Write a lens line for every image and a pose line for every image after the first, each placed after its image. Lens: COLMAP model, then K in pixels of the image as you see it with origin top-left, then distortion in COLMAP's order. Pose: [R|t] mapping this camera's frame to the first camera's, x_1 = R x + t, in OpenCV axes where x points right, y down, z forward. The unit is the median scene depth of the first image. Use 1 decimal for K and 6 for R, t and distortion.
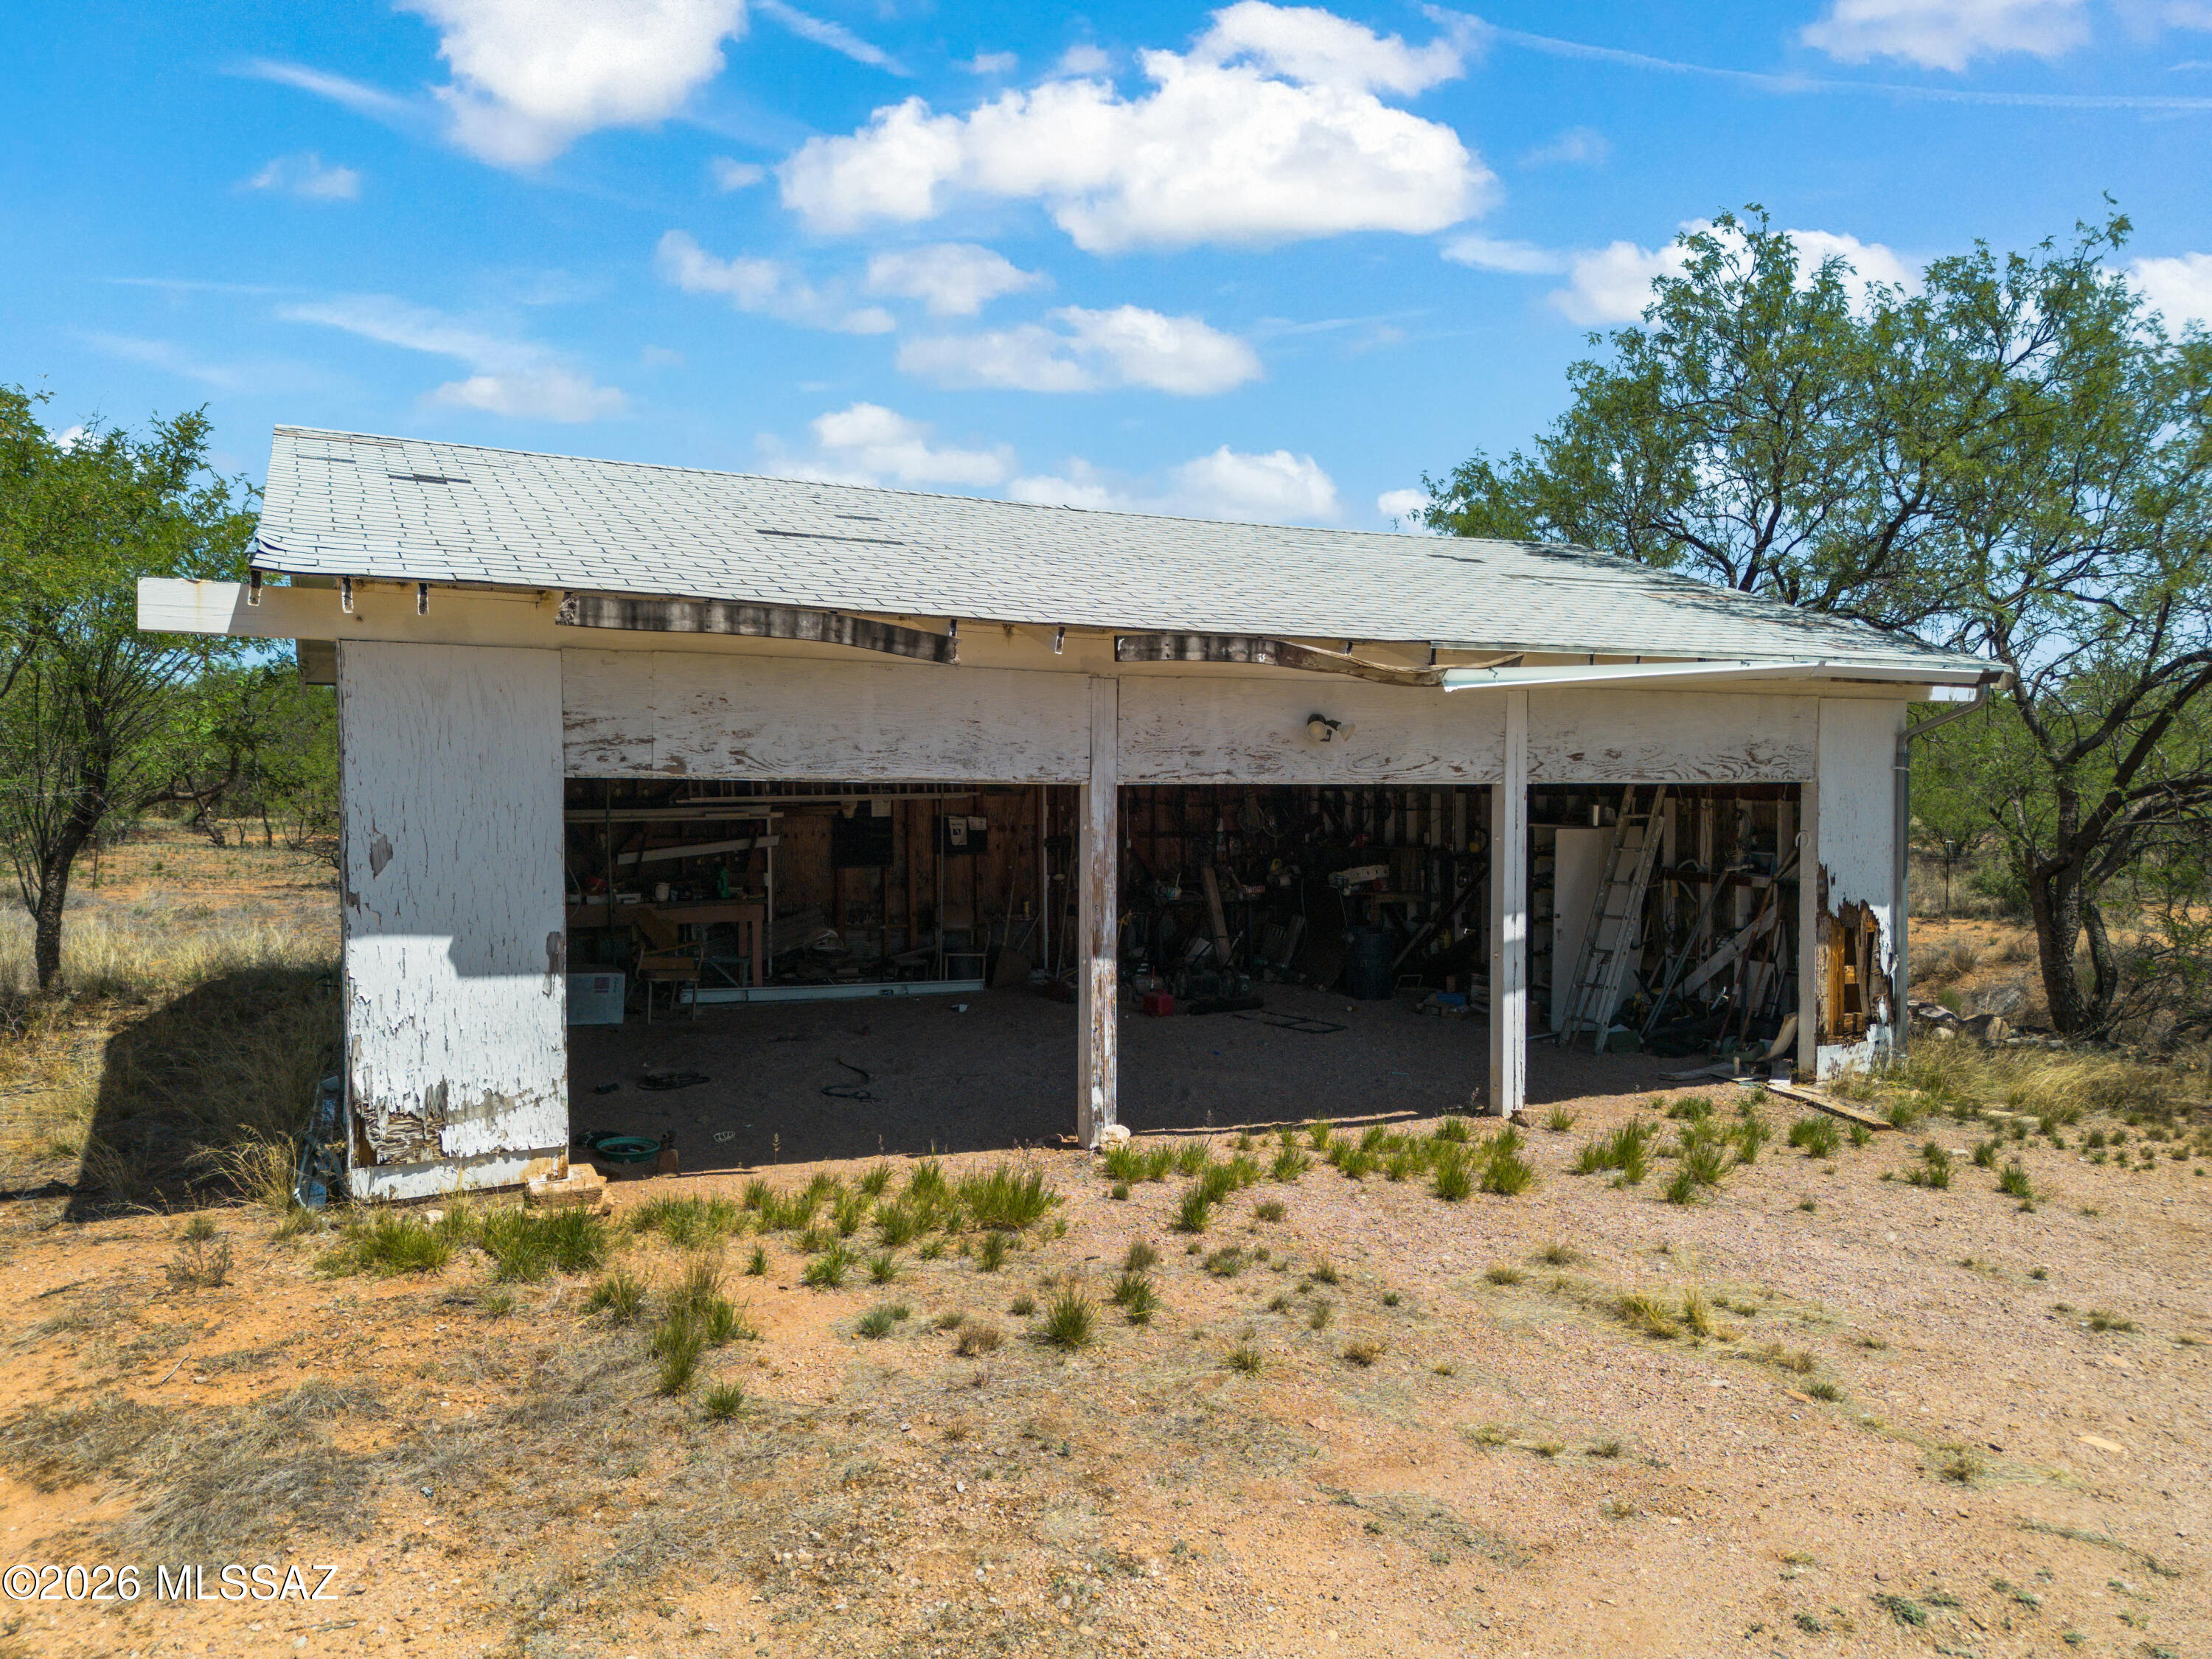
lens RADIAL K [[1544.3, 0, 1103.1], [0, 1544.3, 837.6], [0, 0, 1]] dist [0.061522, -0.054114]
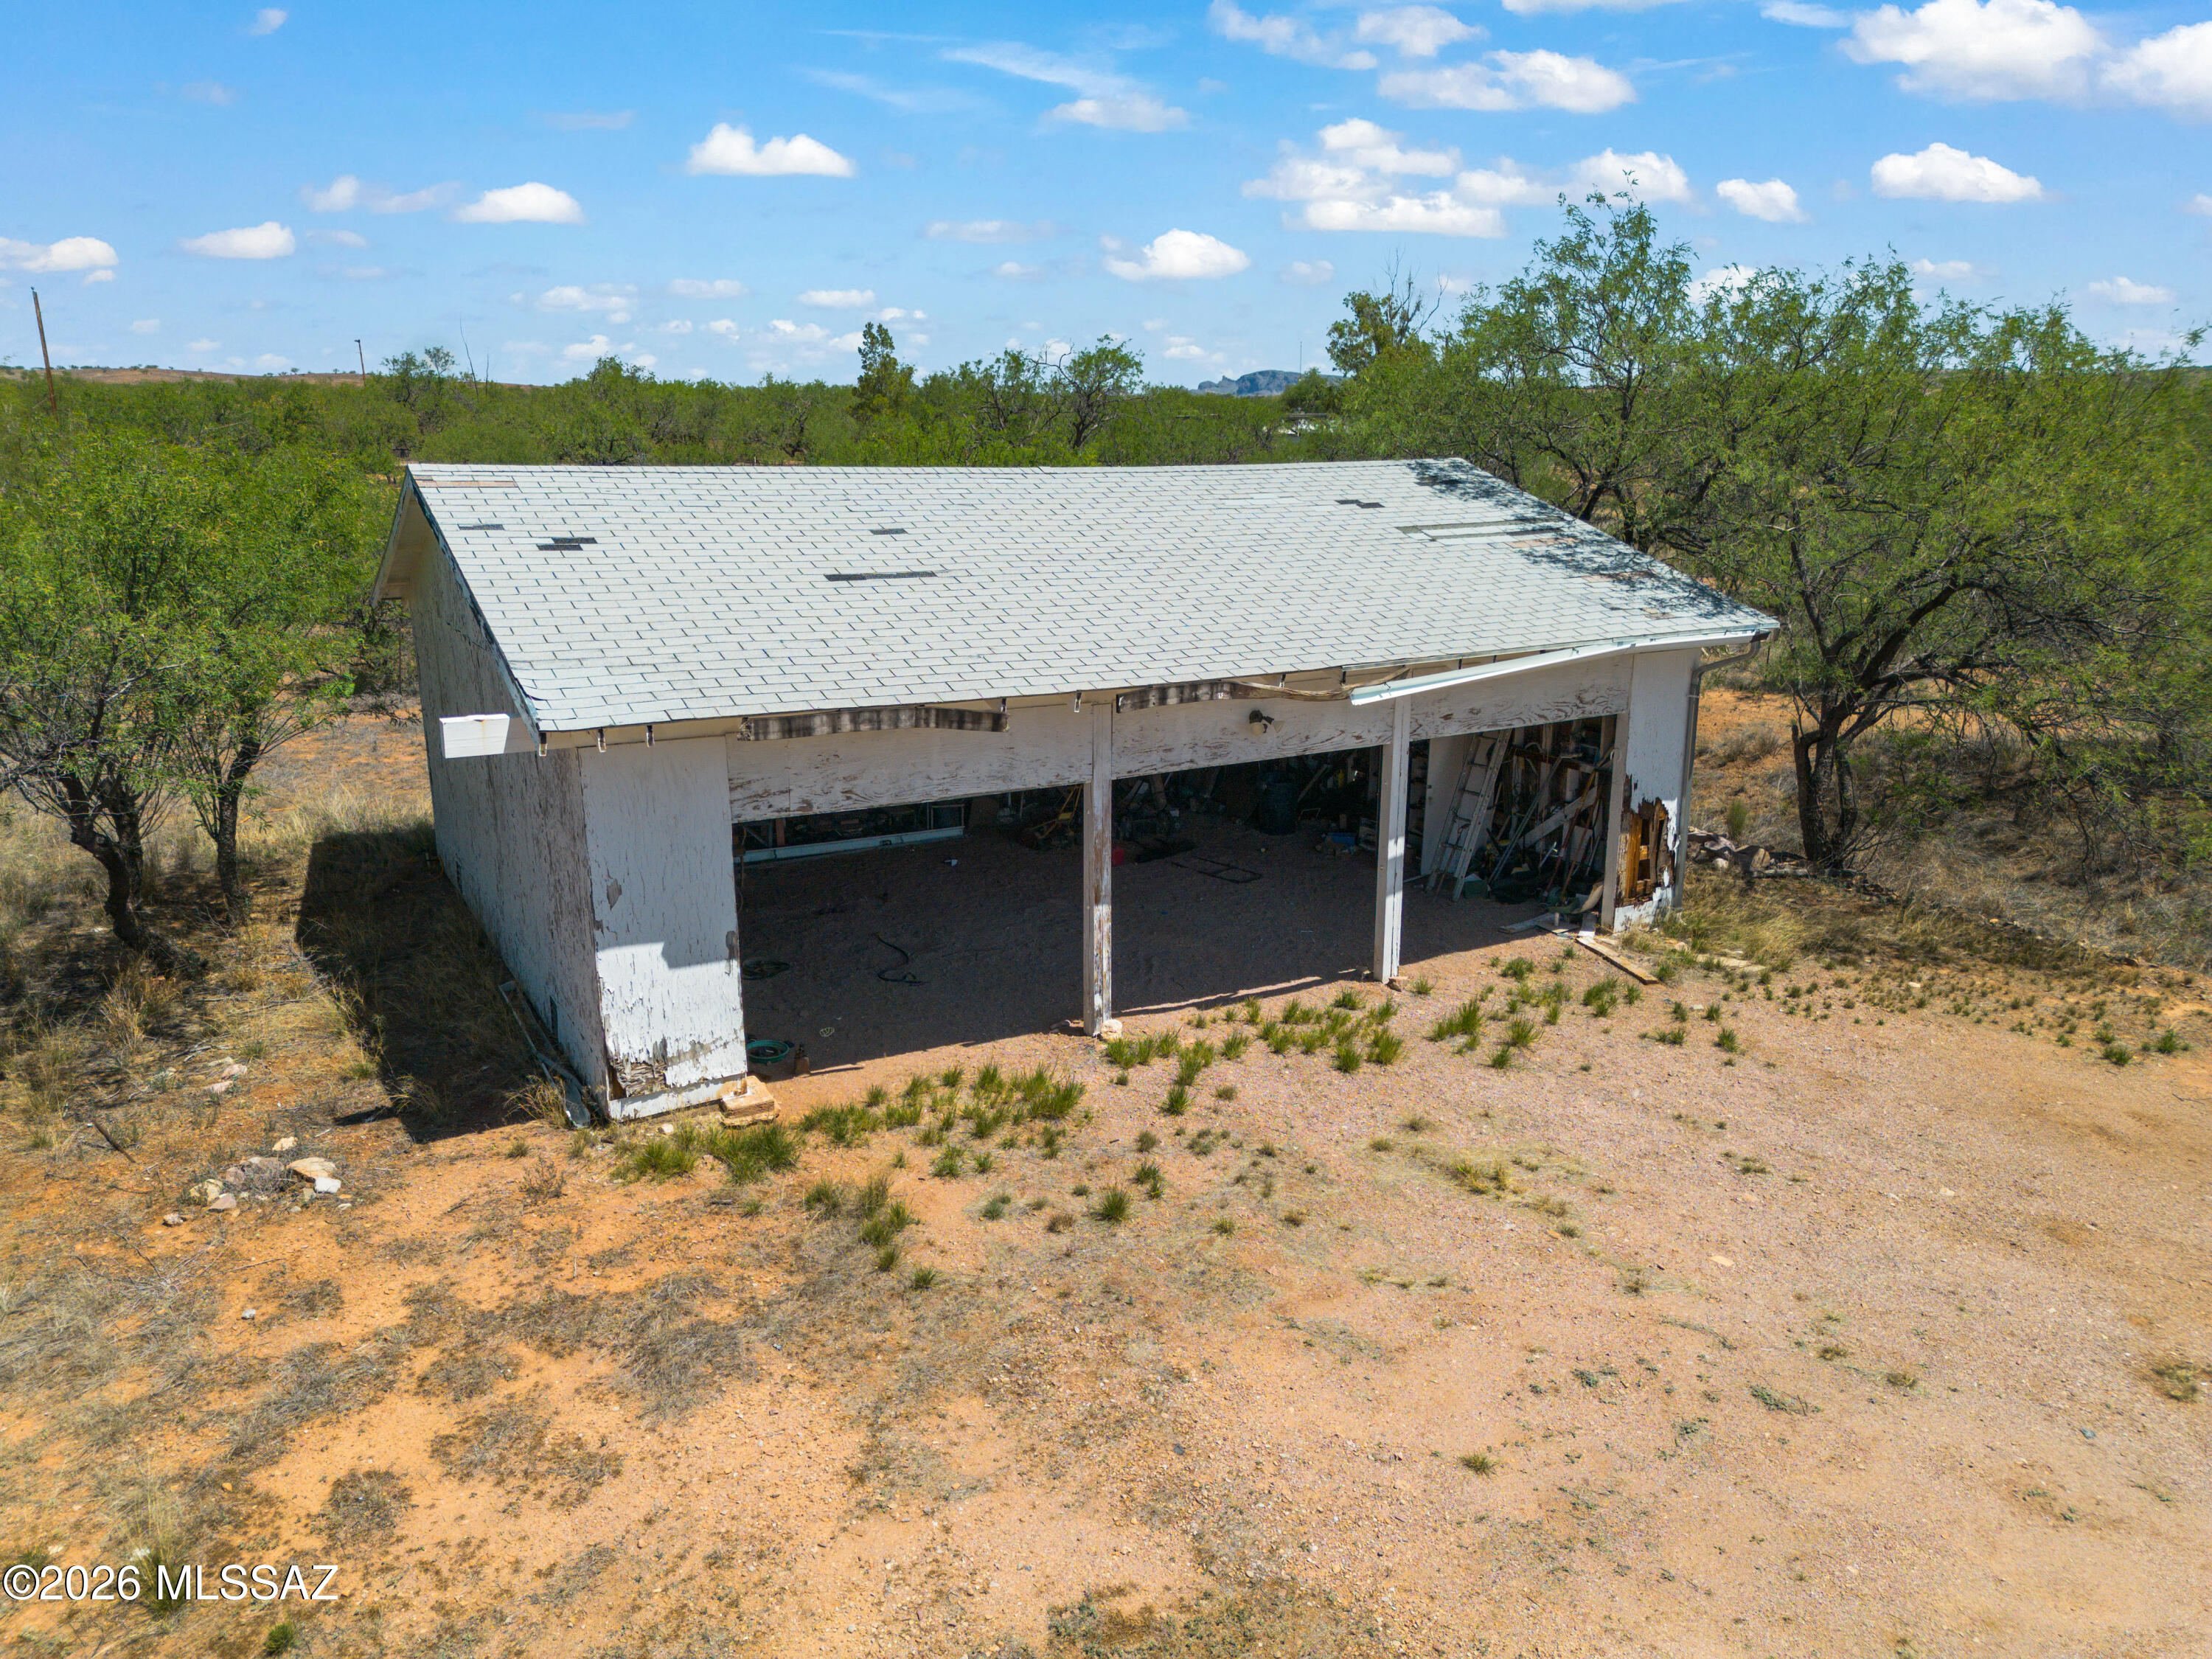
lens RADIAL K [[1544.3, 0, 1103.1], [0, 1544.3, 837.6], [0, 0, 1]] dist [0.061522, -0.054114]
pose [[0.997152, -0.020267, 0.072649, -0.115396], [0.004210, 0.976677, 0.214670, -0.325119], [-0.075306, -0.213753, 0.973981, -0.382853]]
